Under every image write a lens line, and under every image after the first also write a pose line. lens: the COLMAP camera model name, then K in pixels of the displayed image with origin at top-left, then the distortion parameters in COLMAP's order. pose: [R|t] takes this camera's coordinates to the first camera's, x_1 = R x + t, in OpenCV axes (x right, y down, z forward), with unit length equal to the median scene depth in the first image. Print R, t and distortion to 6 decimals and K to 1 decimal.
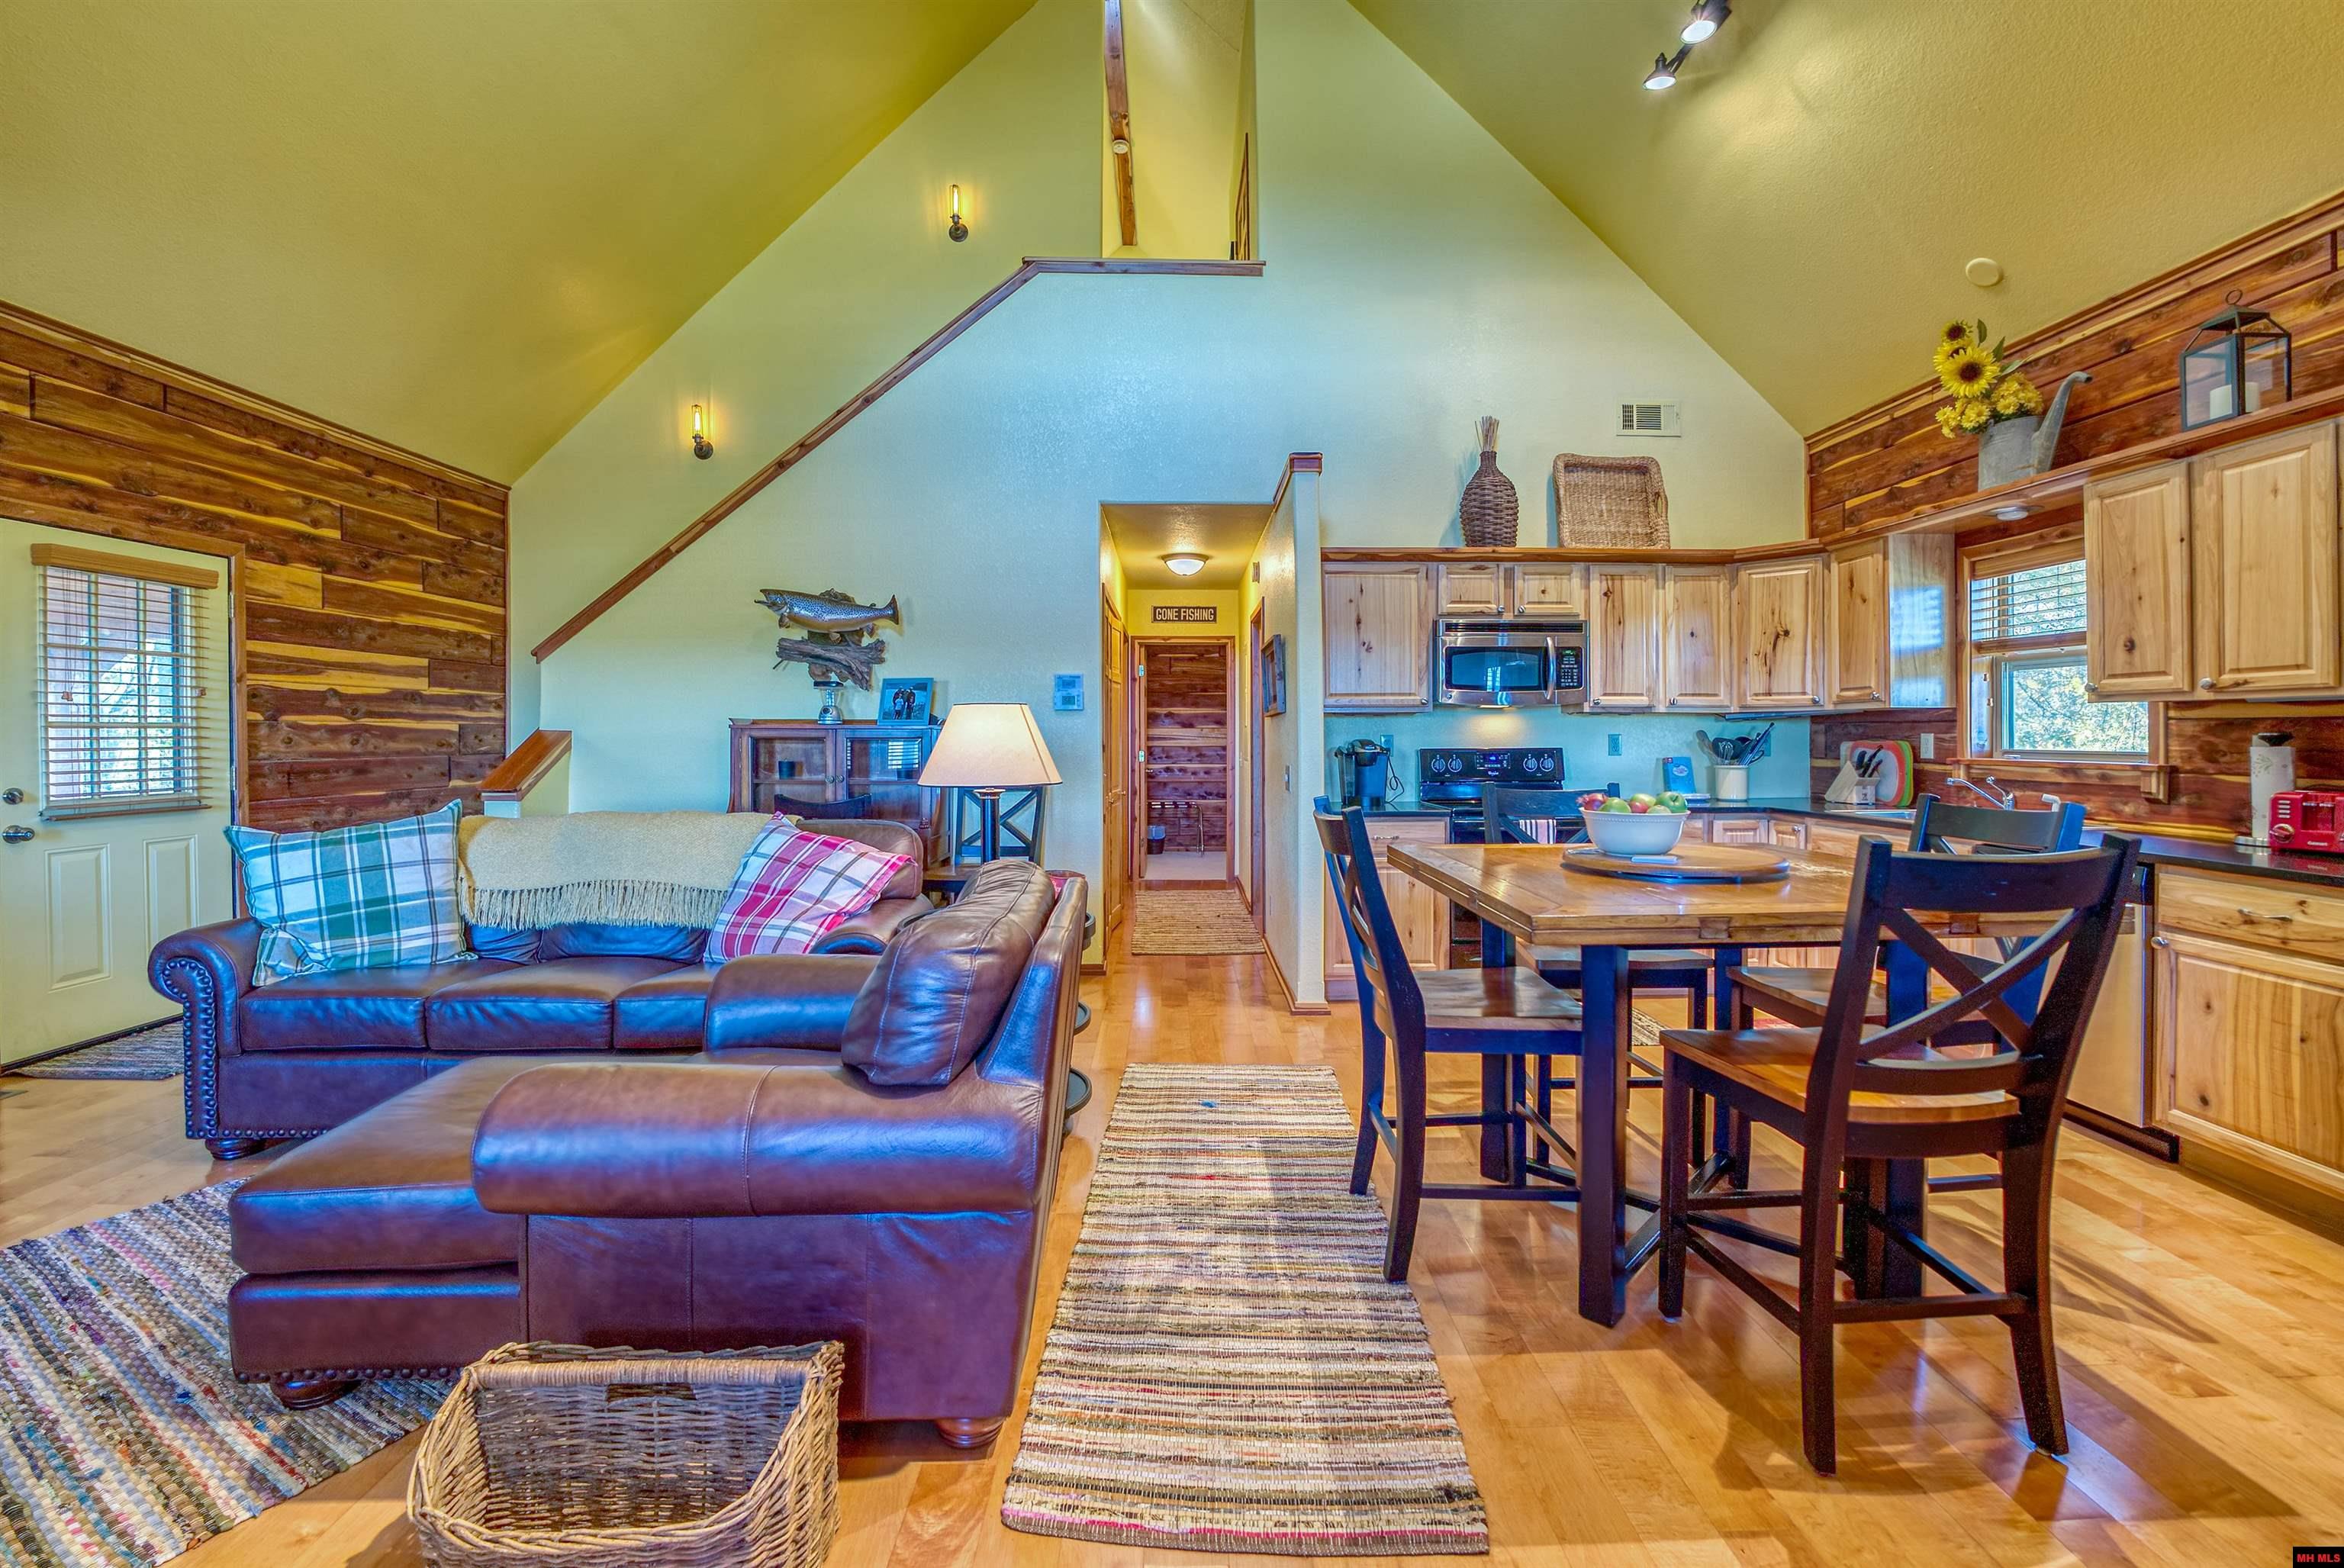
lens RADIAL K [[976.4, 0, 1171.8], [0, 976.4, 731.6], [0, 0, 1]] dist [-0.029999, 0.003364]
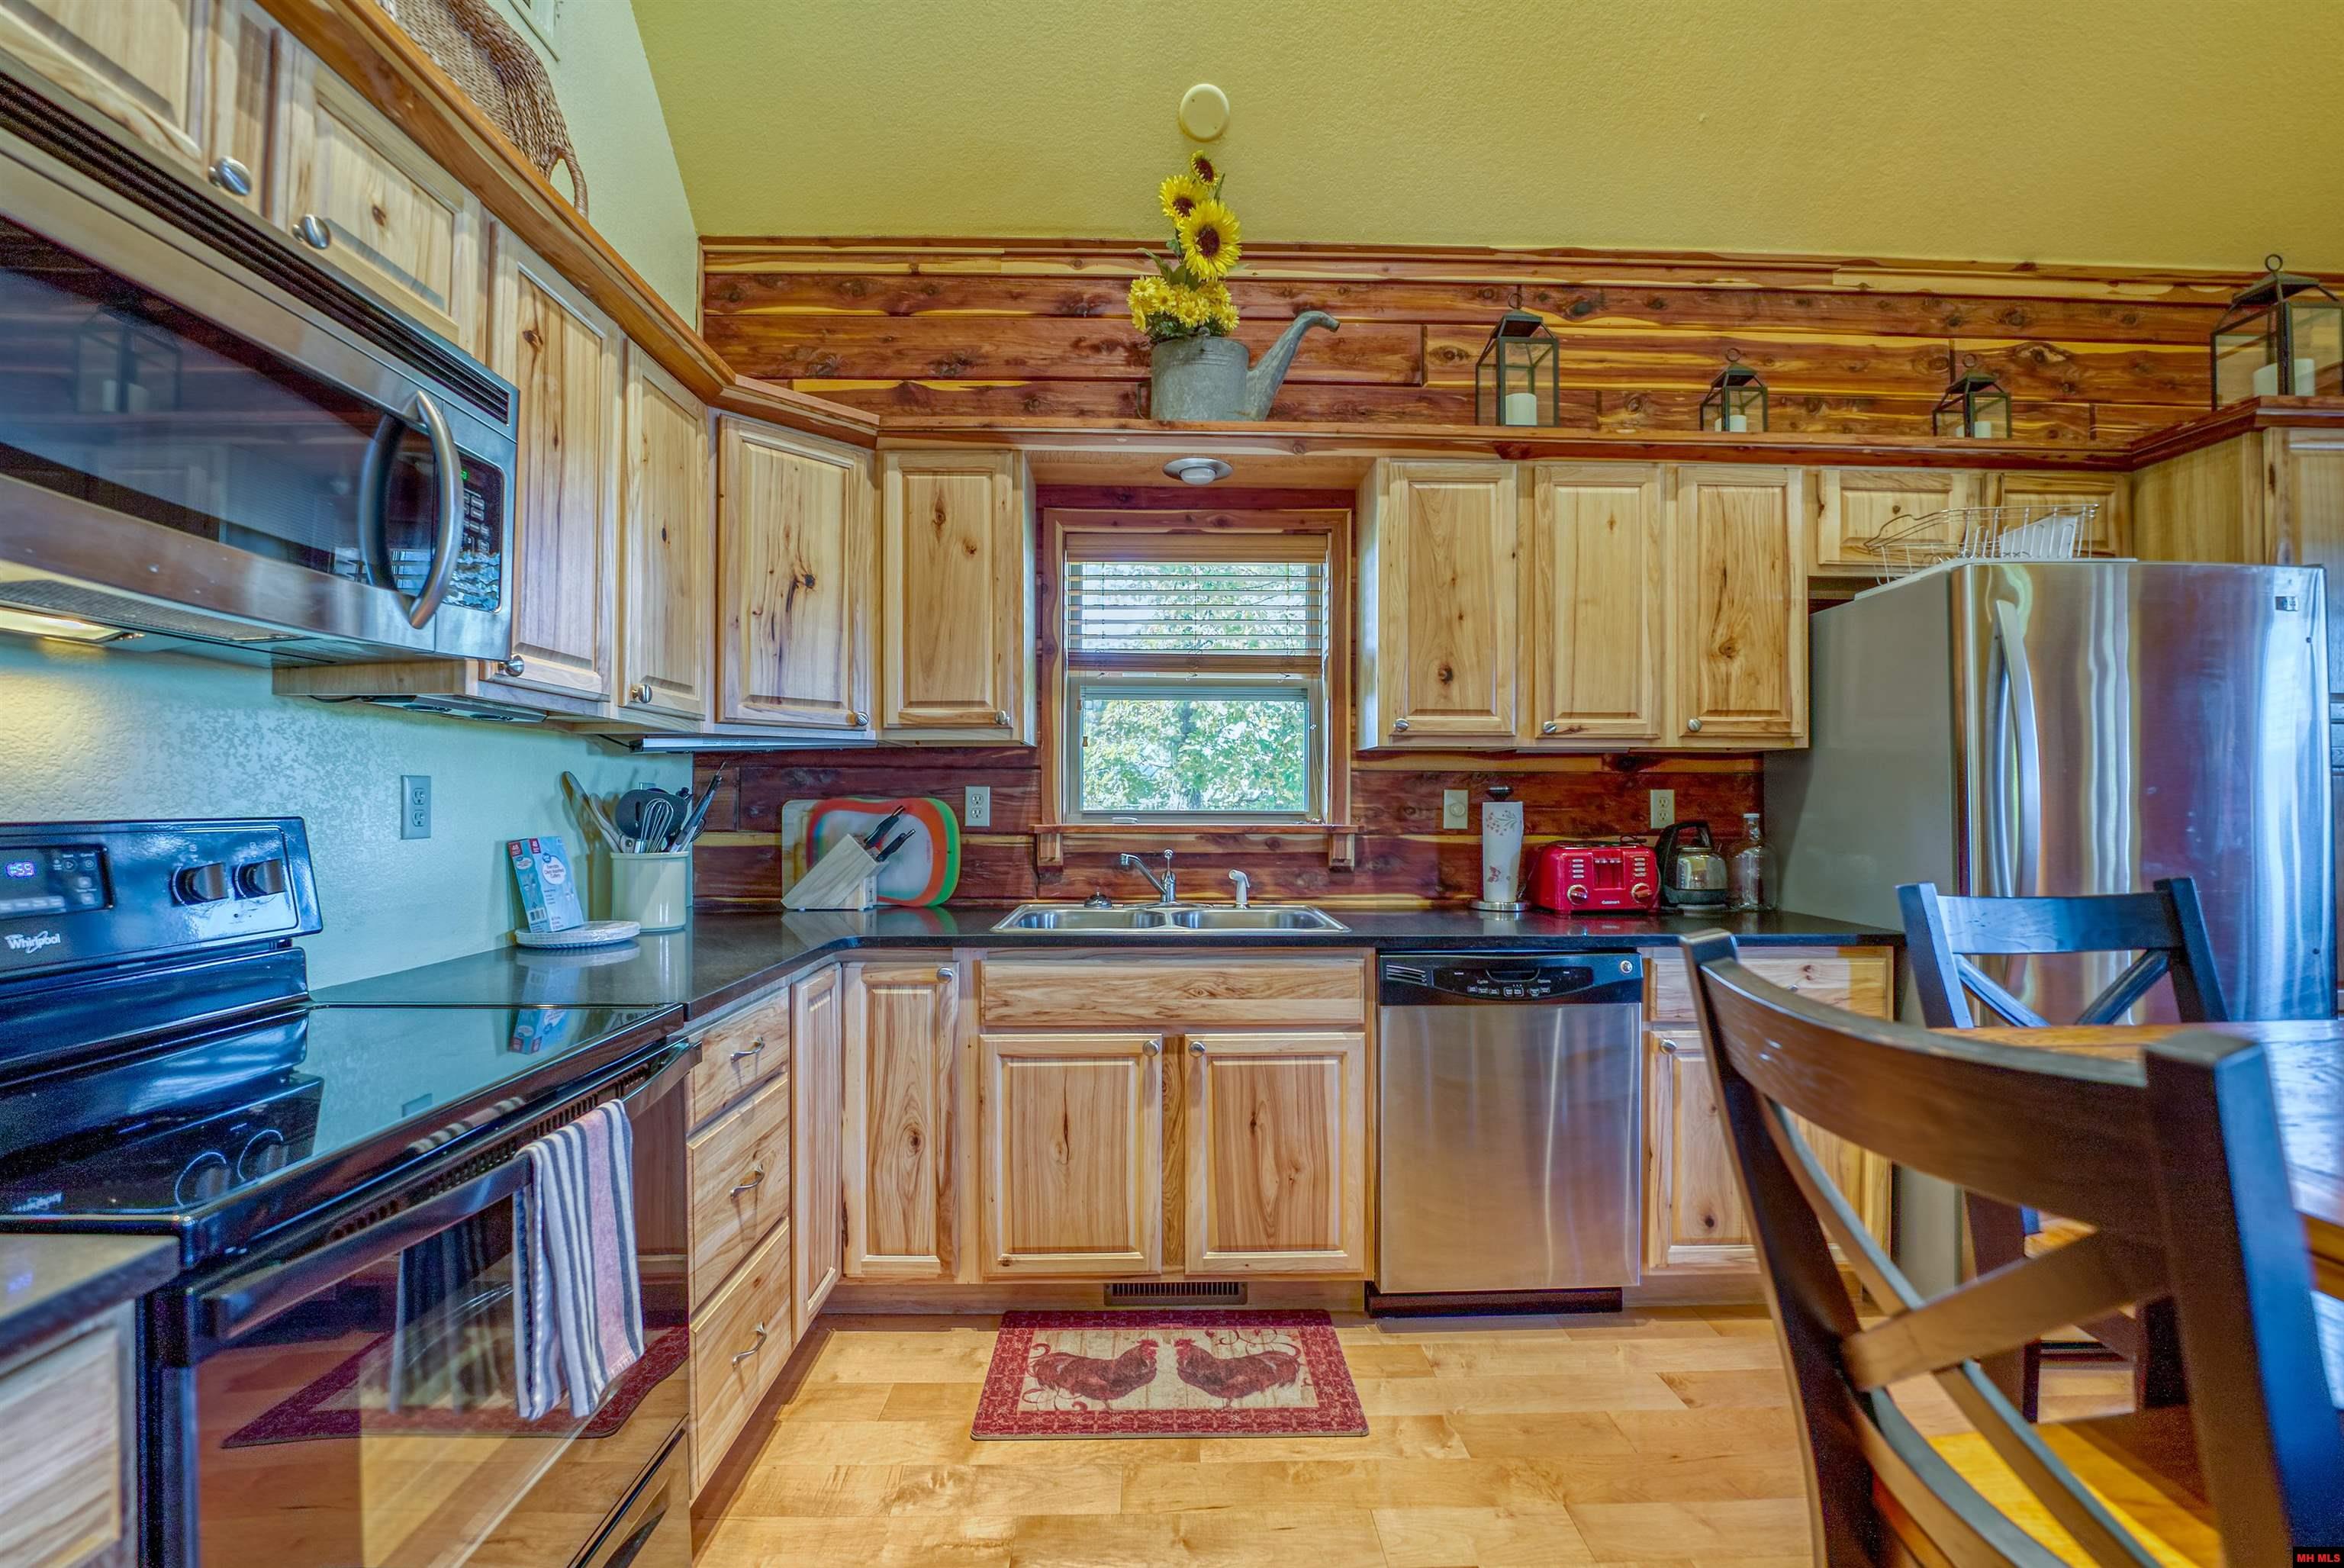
lens RADIAL K [[976.4, 0, 1192.4], [0, 976.4, 794.5], [0, 0, 1]] dist [-0.029999, 0.003364]
pose [[-0.024572, 0.010940, 0.999638, 0.129533], [-0.006309, 0.999919, -0.011098, 0.012870], [-0.999678, -0.006579, -0.024501, 0.815860]]
